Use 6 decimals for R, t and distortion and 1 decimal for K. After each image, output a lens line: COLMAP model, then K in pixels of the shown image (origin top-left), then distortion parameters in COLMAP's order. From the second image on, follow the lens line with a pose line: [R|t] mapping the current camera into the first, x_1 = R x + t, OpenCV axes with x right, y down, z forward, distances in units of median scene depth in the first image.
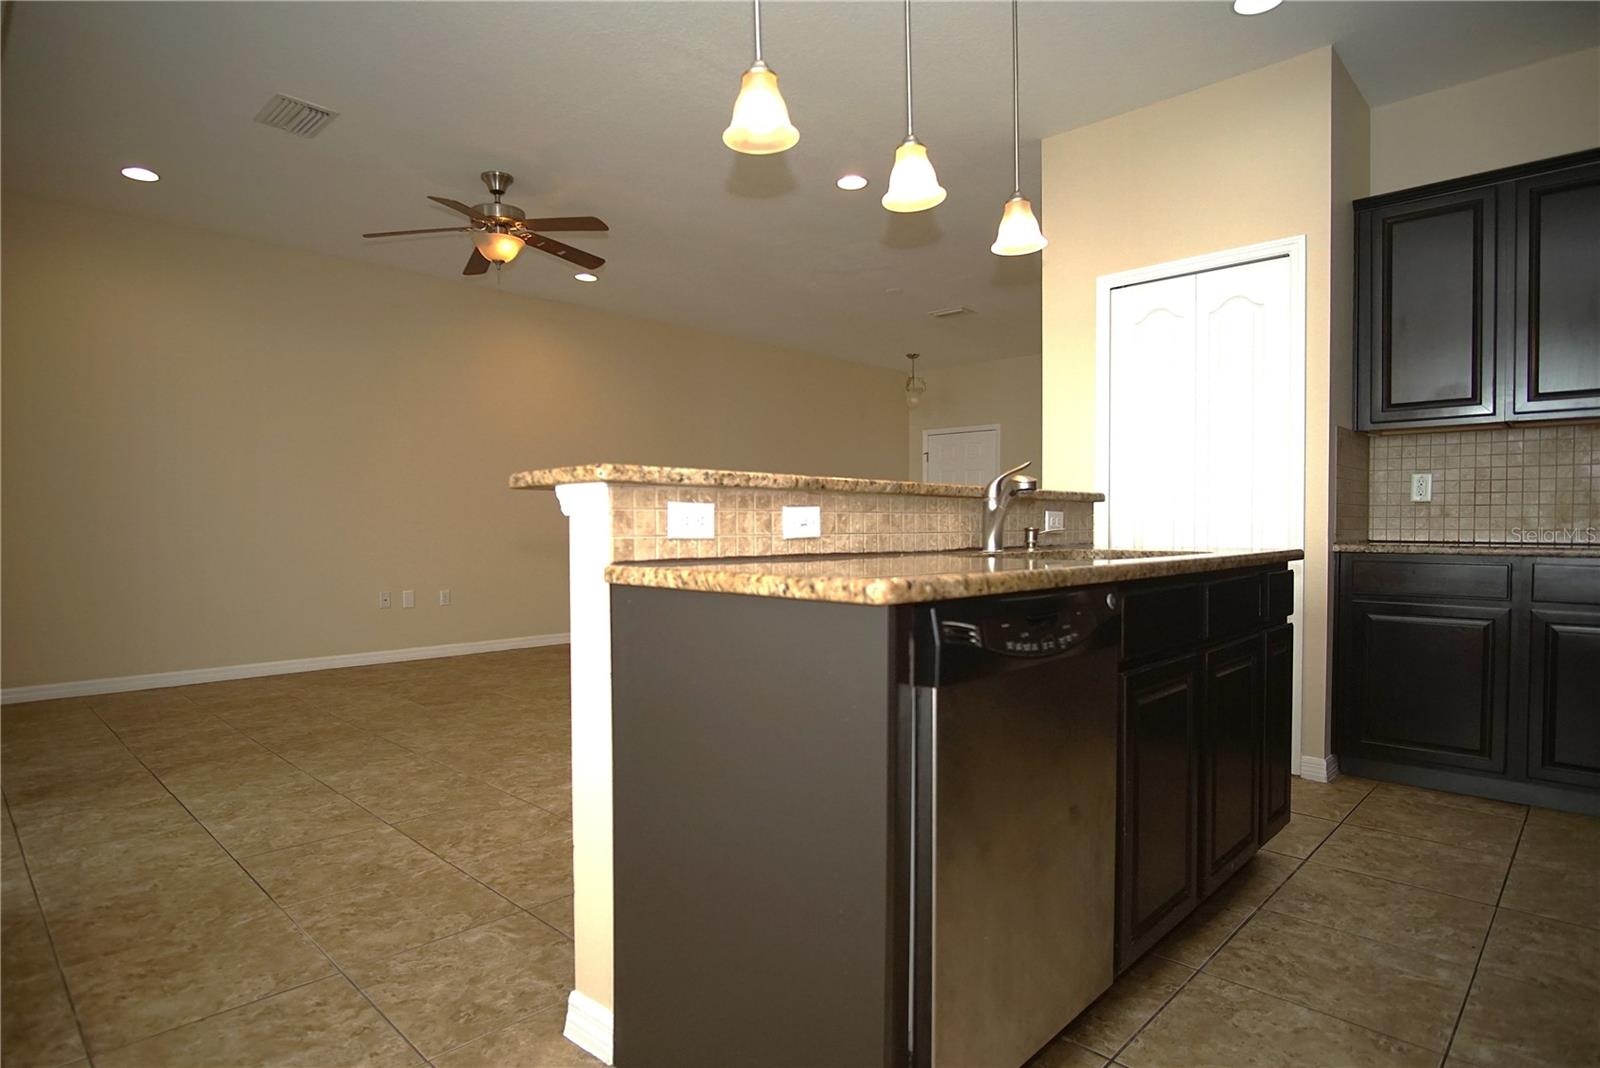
lens RADIAL K [[868.3, 0, 793.6], [0, 868.3, 550.0], [0, 0, 1]] dist [-0.016007, 0.000182]
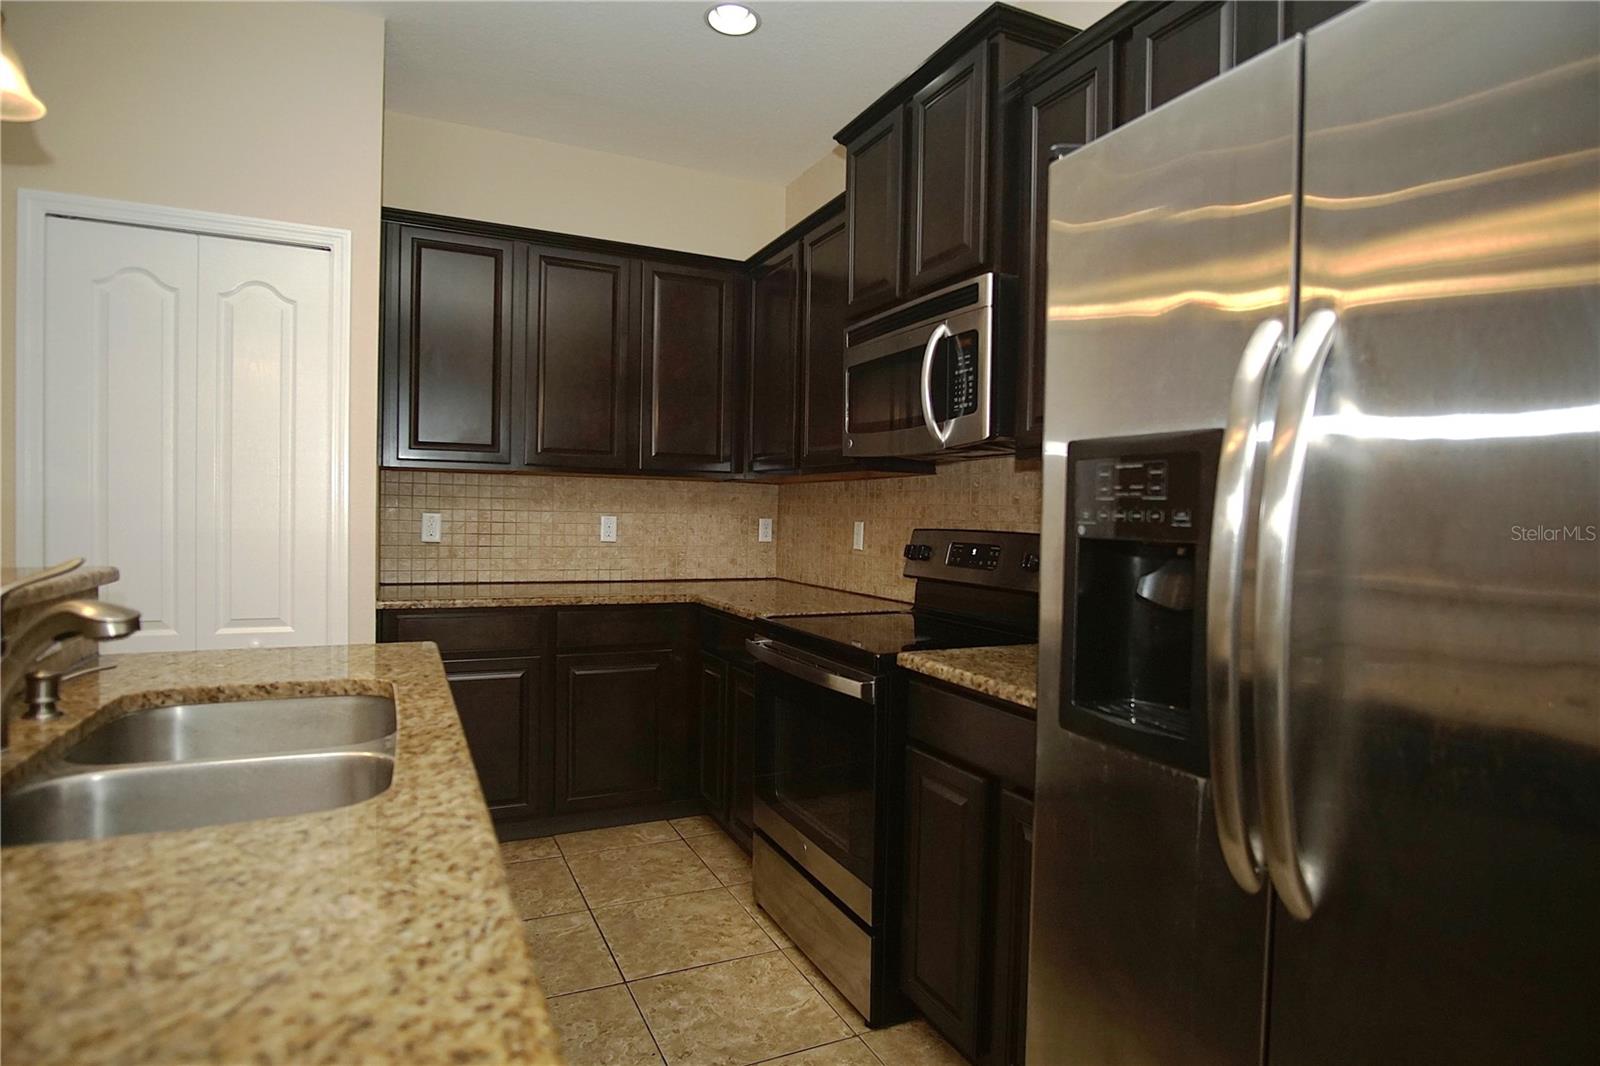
lens RADIAL K [[855.4, 0, 796.1], [0, 855.4, 537.3], [0, 0, 1]] dist [-0.030779, 0.002786]
pose [[0.350222, -0.017583, 0.936502, -0.029117], [0.007181, 0.999845, 0.016086, -0.115401], [-0.936639, 0.001091, 0.350294, 0.446304]]
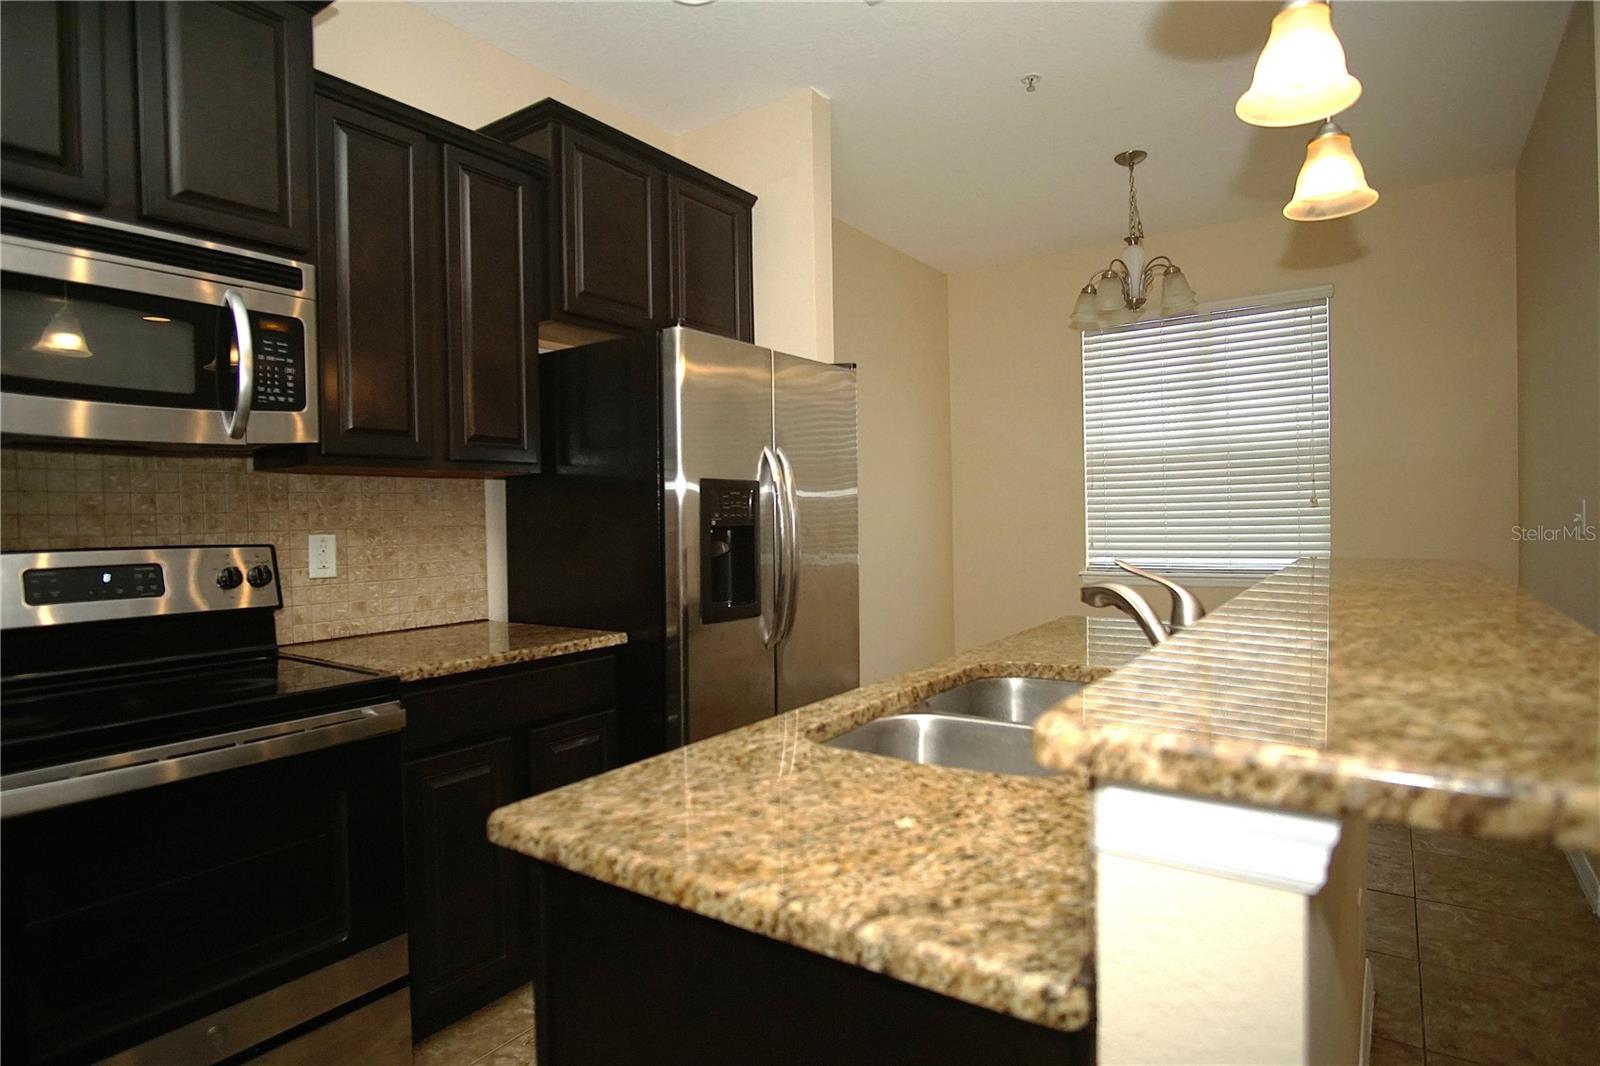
lens RADIAL K [[855.4, 0, 796.1], [0, 855.4, 537.3], [0, 0, 1]] dist [-0.030779, 0.002786]
pose [[-0.986545, 0.026826, -0.161274, 0.553309], [0.019016, 0.998579, 0.049776, -0.141627], [0.162380, 0.046040, -0.985654, 1.475840]]
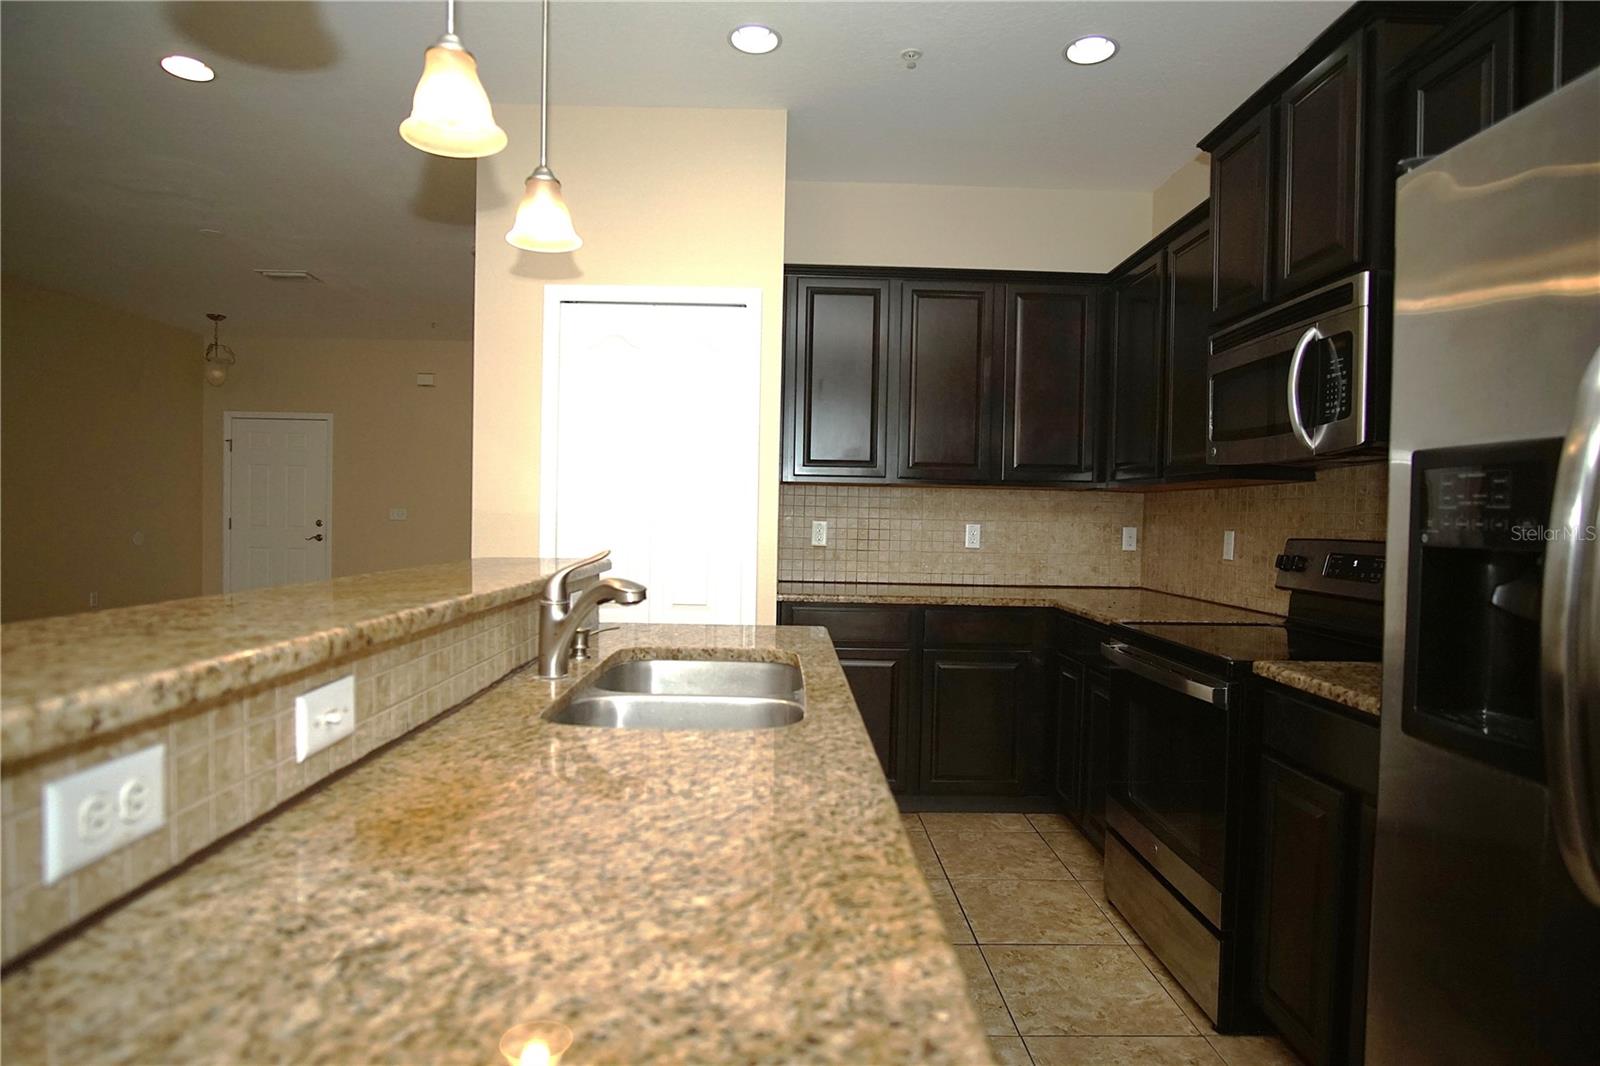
lens RADIAL K [[855.4, 0, 796.1], [0, 855.4, 537.3], [0, 0, 1]] dist [-0.030779, 0.002786]
pose [[0.704537, -0.002975, 0.709661, -0.120379], [-0.000324, 0.999990, 0.004514, -0.113136], [-0.709668, -0.003410, 0.704528, 0.378710]]
